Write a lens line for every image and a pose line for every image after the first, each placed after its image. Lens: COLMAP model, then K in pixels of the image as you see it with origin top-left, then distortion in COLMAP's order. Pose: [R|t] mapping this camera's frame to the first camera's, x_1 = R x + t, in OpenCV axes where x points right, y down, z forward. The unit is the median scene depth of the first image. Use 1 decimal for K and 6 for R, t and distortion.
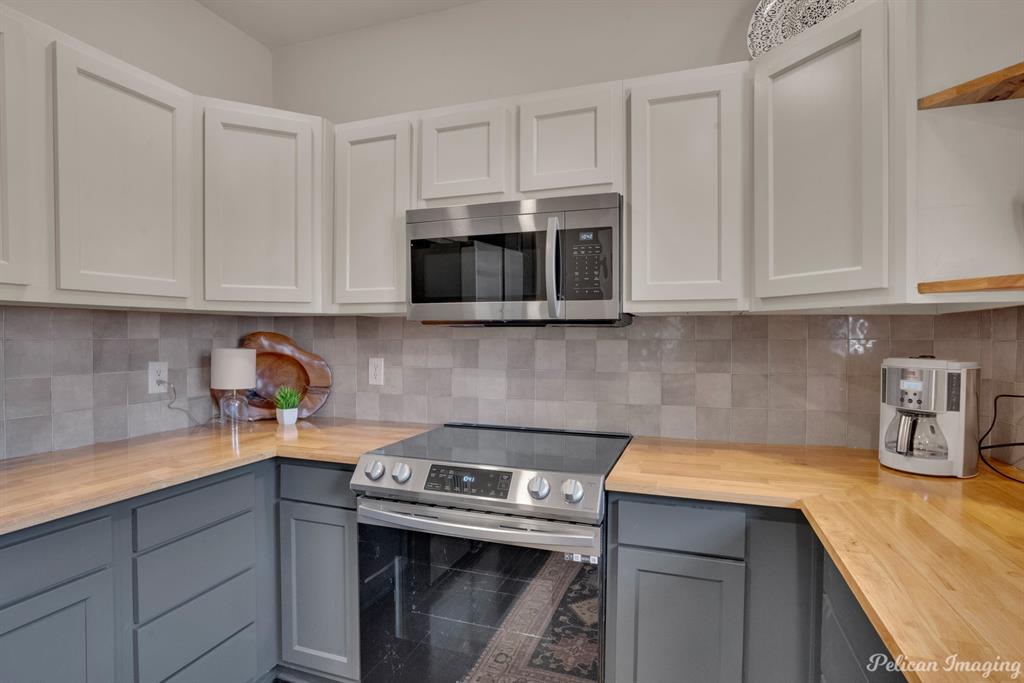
lens RADIAL K [[523.4, 0, 512.0], [0, 523.4, 341.5], [0, 0, 1]] dist [-0.034102, 0.002224]
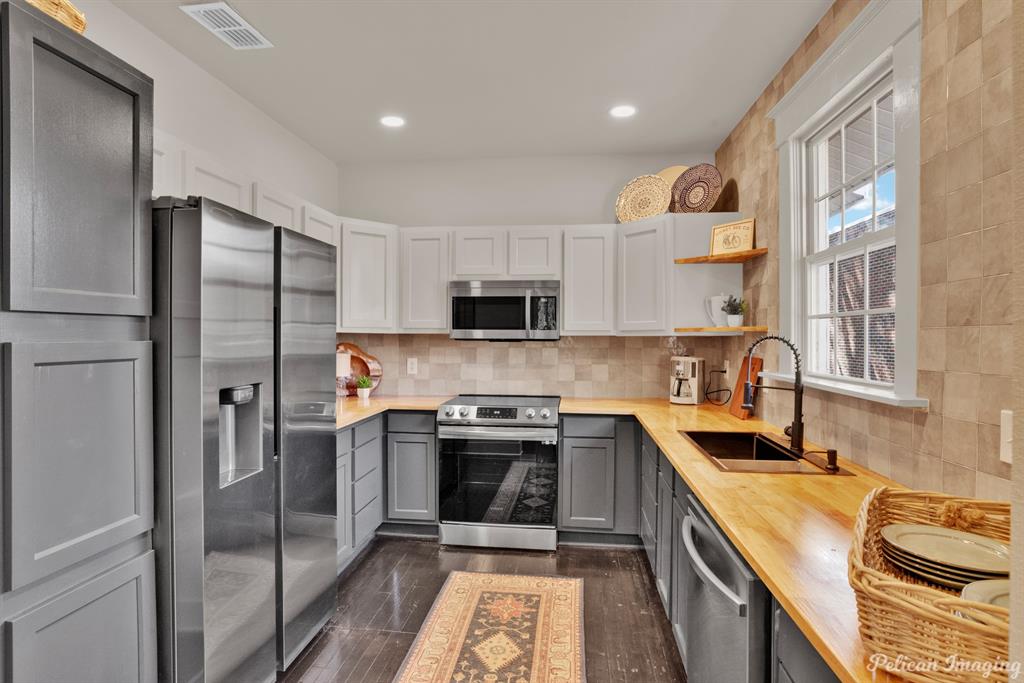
lens RADIAL K [[526.7, 0, 513.1], [0, 526.7, 331.4], [0, 0, 1]] dist [-0.041967, 0.022100]
pose [[0.975070, 0.004205, 0.221859, -0.428876], [0.000212, 0.999802, -0.019882, -0.029043], [-0.221899, 0.019434, 0.974876, -0.998468]]
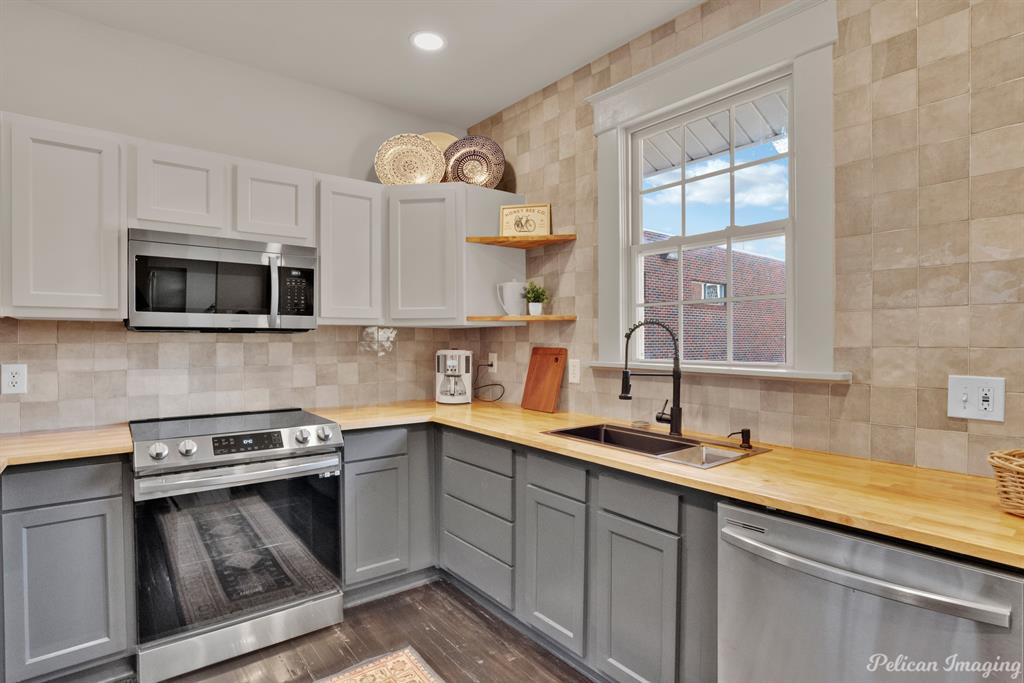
lens RADIAL K [[523.4, 0, 512.0], [0, 523.4, 341.5], [0, 0, 1]] dist [-0.034102, 0.002224]
pose [[0.534788, -0.005953, 0.844966, -0.738133], [0.010368, 0.999946, 0.000483, 0.000281], [-0.844923, 0.008502, 0.534821, -0.294297]]
